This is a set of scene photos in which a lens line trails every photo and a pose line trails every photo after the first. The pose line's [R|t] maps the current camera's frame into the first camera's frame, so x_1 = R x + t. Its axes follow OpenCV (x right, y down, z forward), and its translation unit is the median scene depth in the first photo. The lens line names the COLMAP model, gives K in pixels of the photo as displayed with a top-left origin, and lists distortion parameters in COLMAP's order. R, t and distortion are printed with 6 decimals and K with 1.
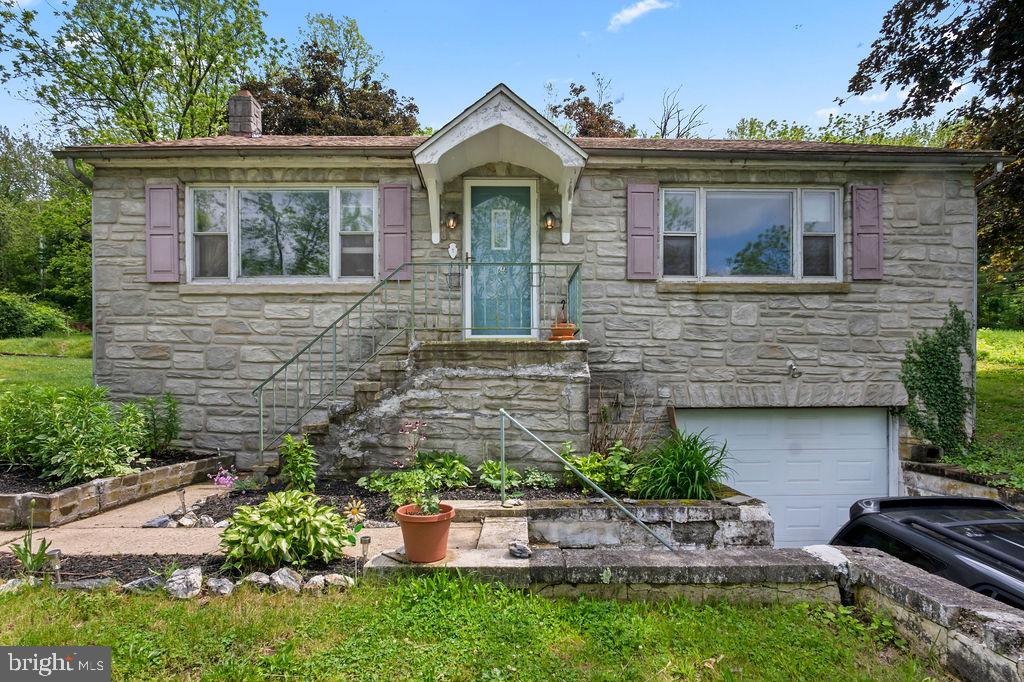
lens RADIAL K [[510.3, 0, 491.9], [0, 510.3, 400.8], [0, 0, 1]] dist [-0.012301, 0.003065]
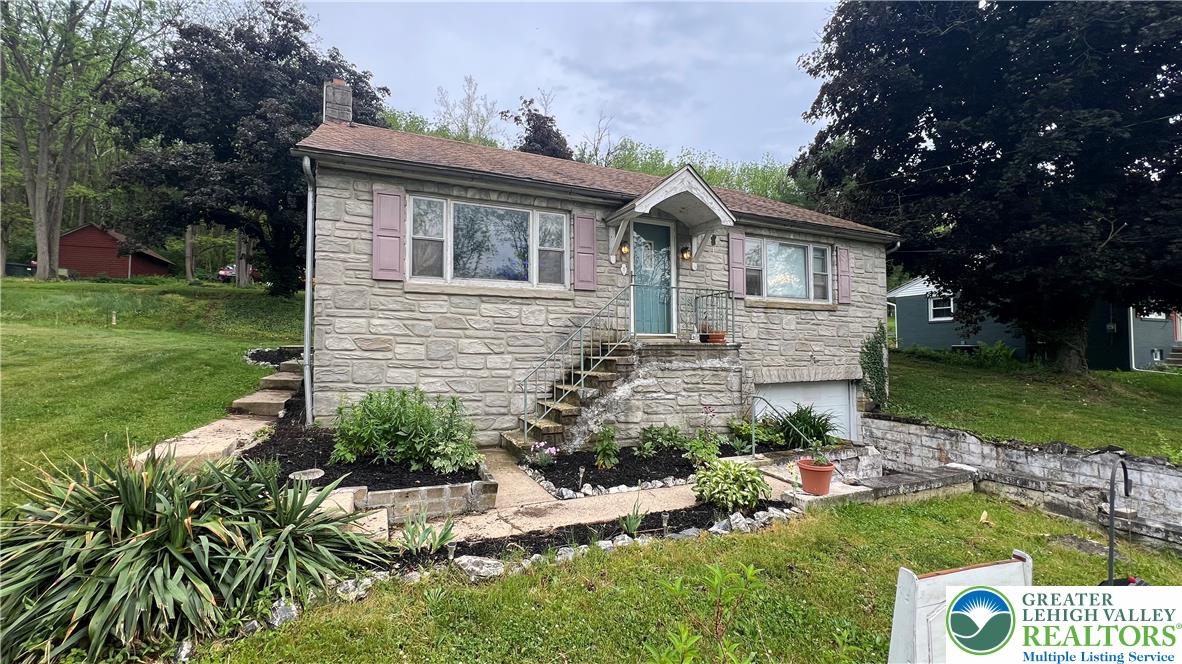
lens RADIAL K [[470.0, 0, 569.8], [0, 470.0, 336.0], [0, 0, 1]] dist [-0.010071, -0.000147]
pose [[0.924548, 0.013094, 0.380841, -0.666708], [0.006422, 0.998732, -0.049929, -0.061180], [-0.381012, 0.048607, 0.923292, -0.064626]]
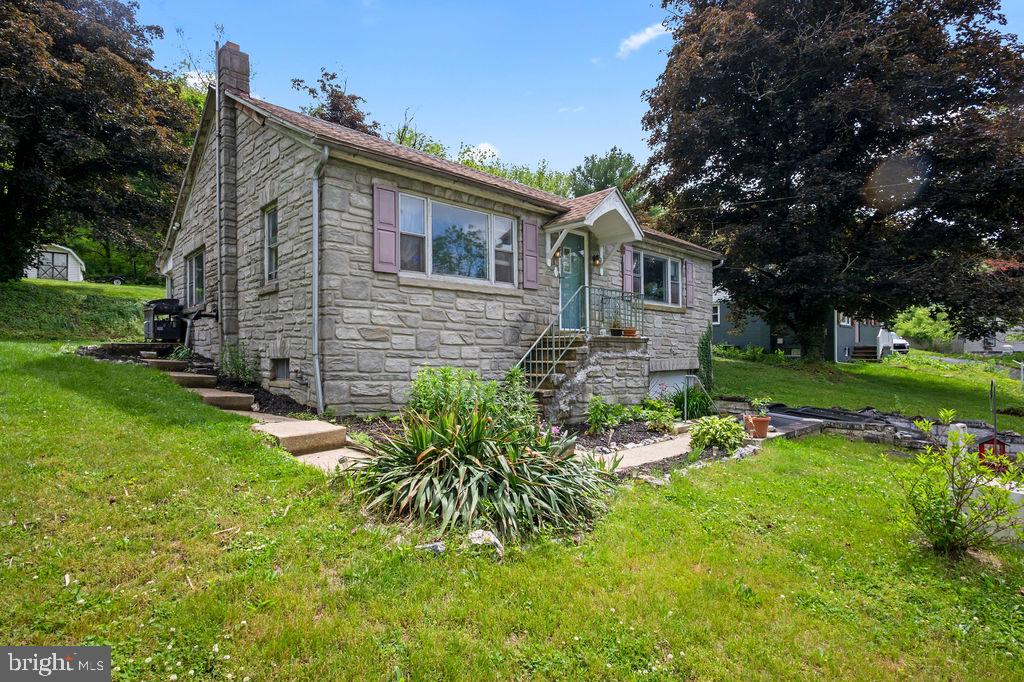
lens RADIAL K [[510.3, 0, 488.5], [0, 510.3, 351.5], [0, 0, 1]] dist [-0.012301, 0.003065]
pose [[0.747067, 0.001586, 0.664747, -1.223639], [0.016196, 0.999657, -0.020588, -0.031860], [-0.664552, 0.026147, 0.746784, 0.012460]]
